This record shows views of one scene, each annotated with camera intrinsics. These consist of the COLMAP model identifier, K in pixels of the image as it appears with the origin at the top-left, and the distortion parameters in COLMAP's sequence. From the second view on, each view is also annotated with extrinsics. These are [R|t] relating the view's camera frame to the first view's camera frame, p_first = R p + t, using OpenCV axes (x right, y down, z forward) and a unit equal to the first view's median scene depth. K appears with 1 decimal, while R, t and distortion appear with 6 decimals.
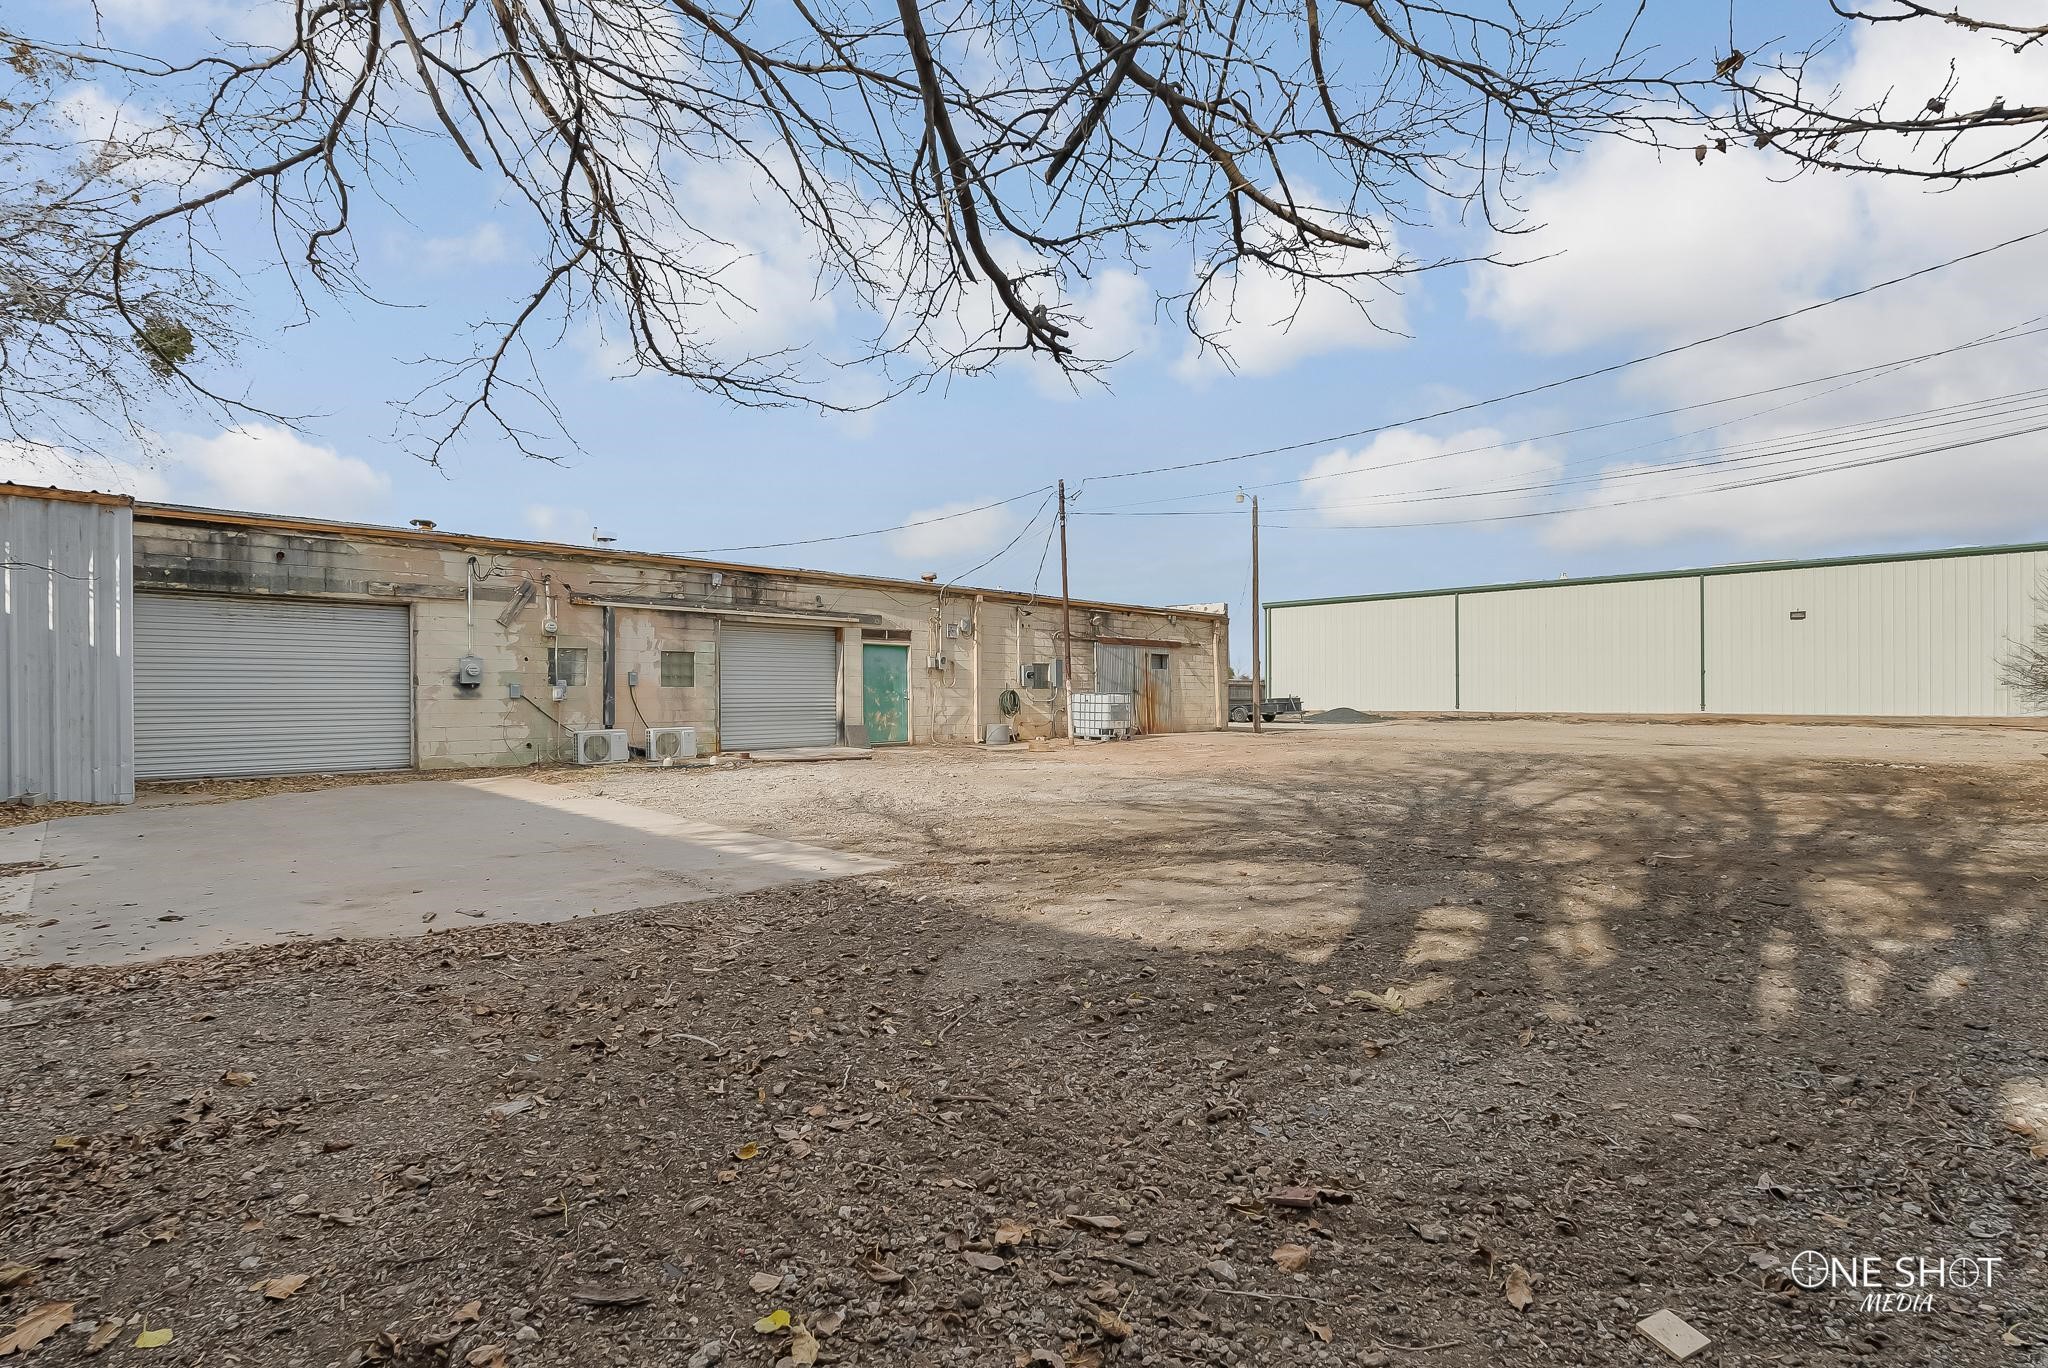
lens RADIAL K [[909.2, 0, 1024.0], [0, 909.2, 691.1], [0, 0, 1]] dist [-0.005792, 0.000255]
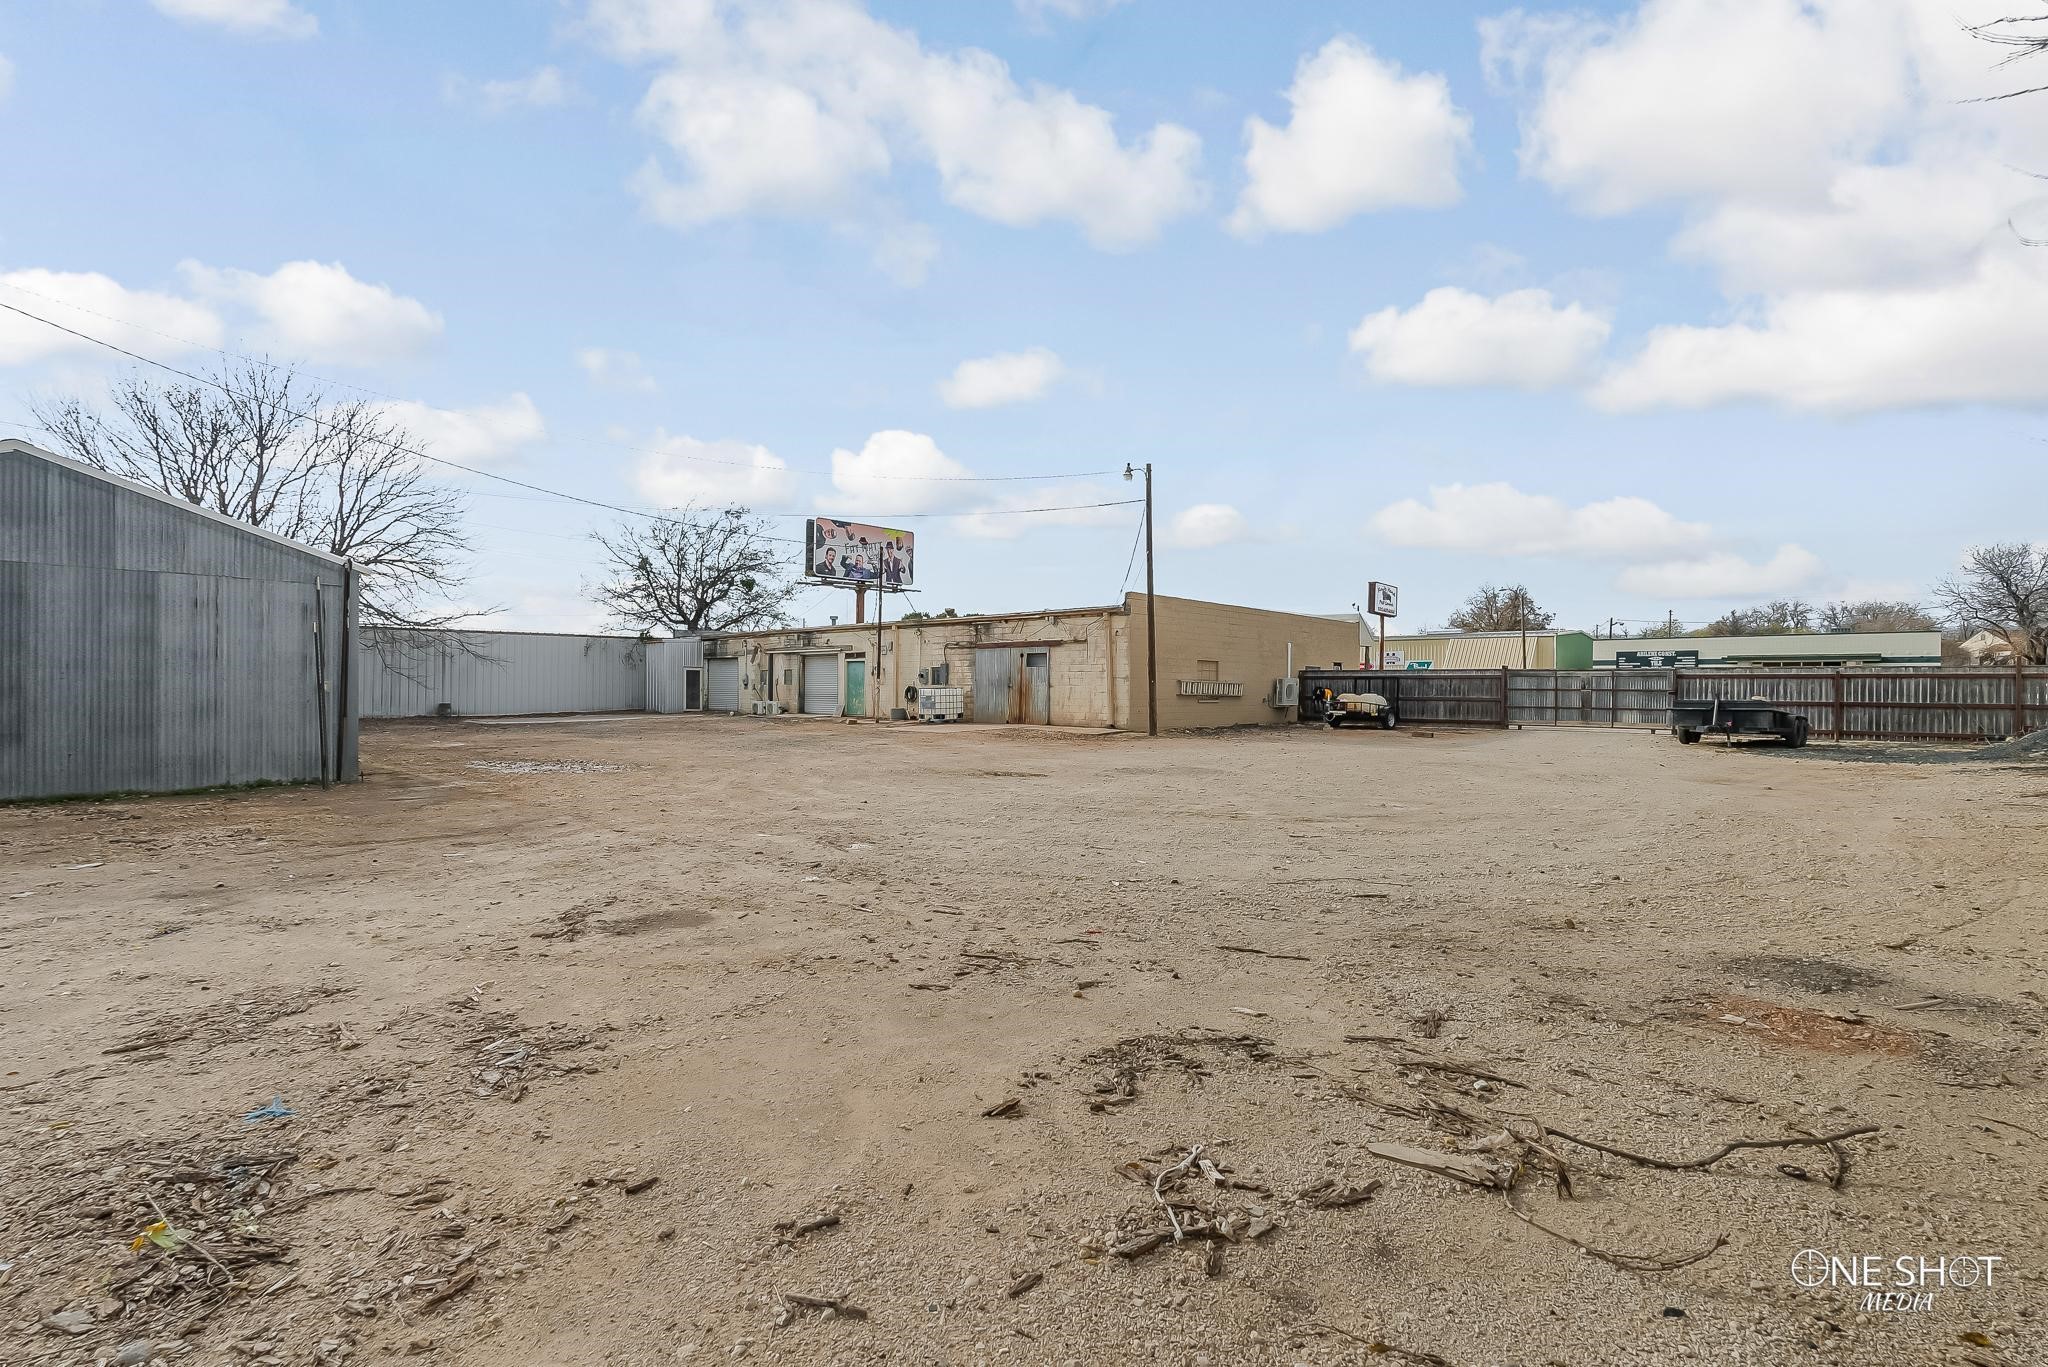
lens RADIAL K [[909.2, 0, 1023.6], [0, 909.2, 689.9], [0, 0, 1]] dist [-0.005792, 0.000255]
pose [[0.065428, 0.001356, -0.997856, 1.652705], [-0.002182, 0.999997, 0.001216, 0.005208], [0.997855, 0.002098, 0.065431, 1.180383]]
